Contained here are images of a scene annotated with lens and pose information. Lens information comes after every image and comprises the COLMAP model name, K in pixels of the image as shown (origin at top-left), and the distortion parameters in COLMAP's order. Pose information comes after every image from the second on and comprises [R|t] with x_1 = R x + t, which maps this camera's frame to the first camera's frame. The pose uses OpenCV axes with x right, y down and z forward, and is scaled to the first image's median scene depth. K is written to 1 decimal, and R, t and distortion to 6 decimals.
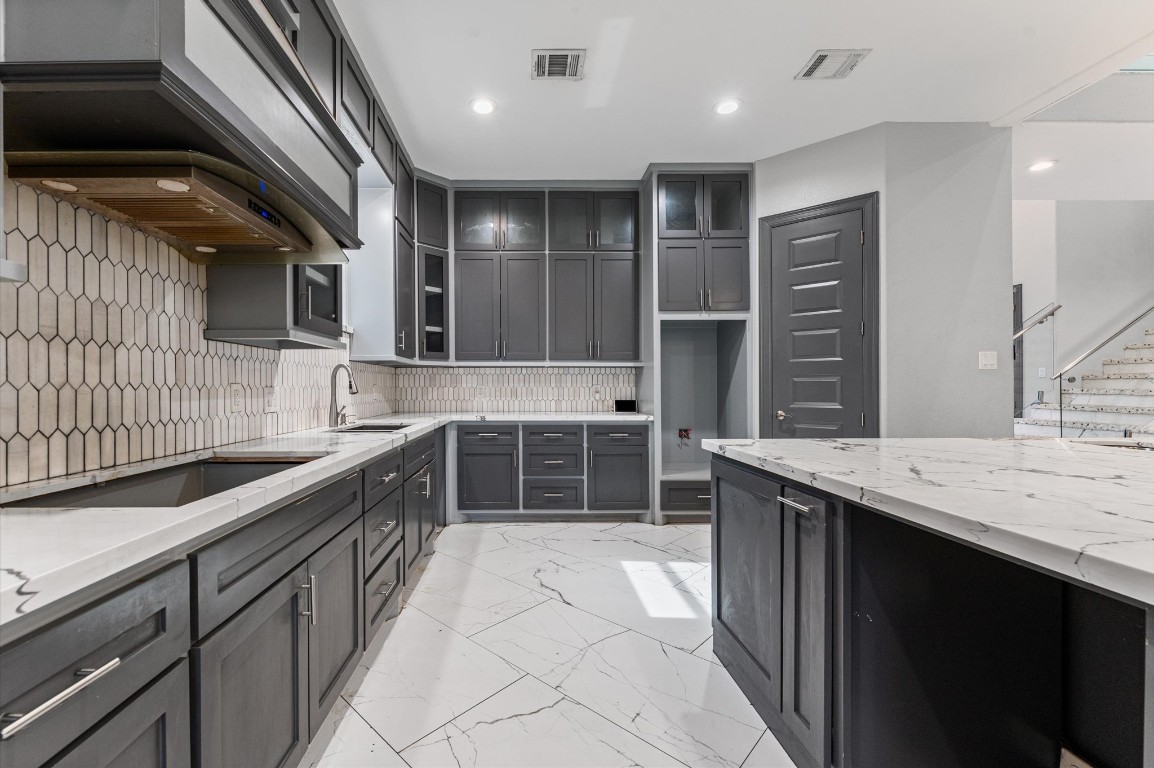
lens RADIAL K [[480.6, 0, 527.3], [0, 480.6, 386.9], [0, 0, 1]] dist [-0.000157, -0.000112]
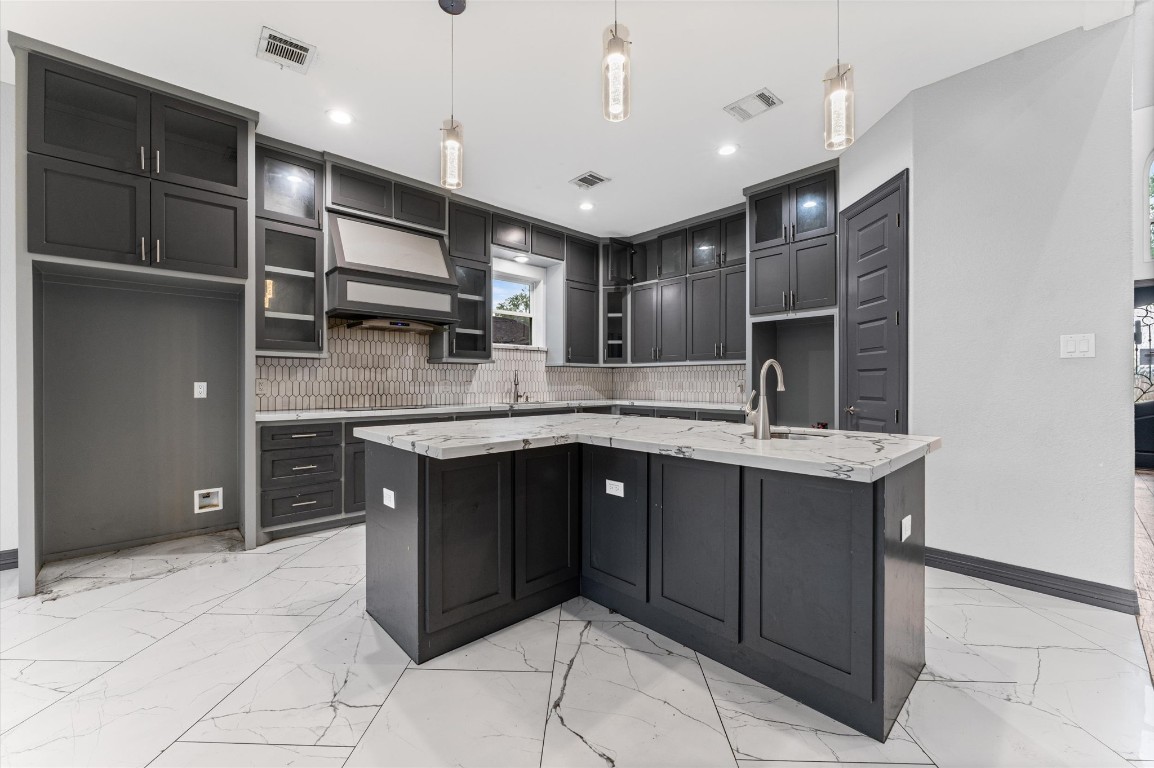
lens RADIAL K [[463.3, 0, 577.0], [0, 463.3, 384.0], [0, 0, 1]] dist [-0.000817, -0.000306]
pose [[0.680856, 0.003297, -0.732410, 1.635695], [0.000549, 0.999987, 0.005013, 0.001648], [0.732417, -0.003815, 0.680845, -0.116799]]
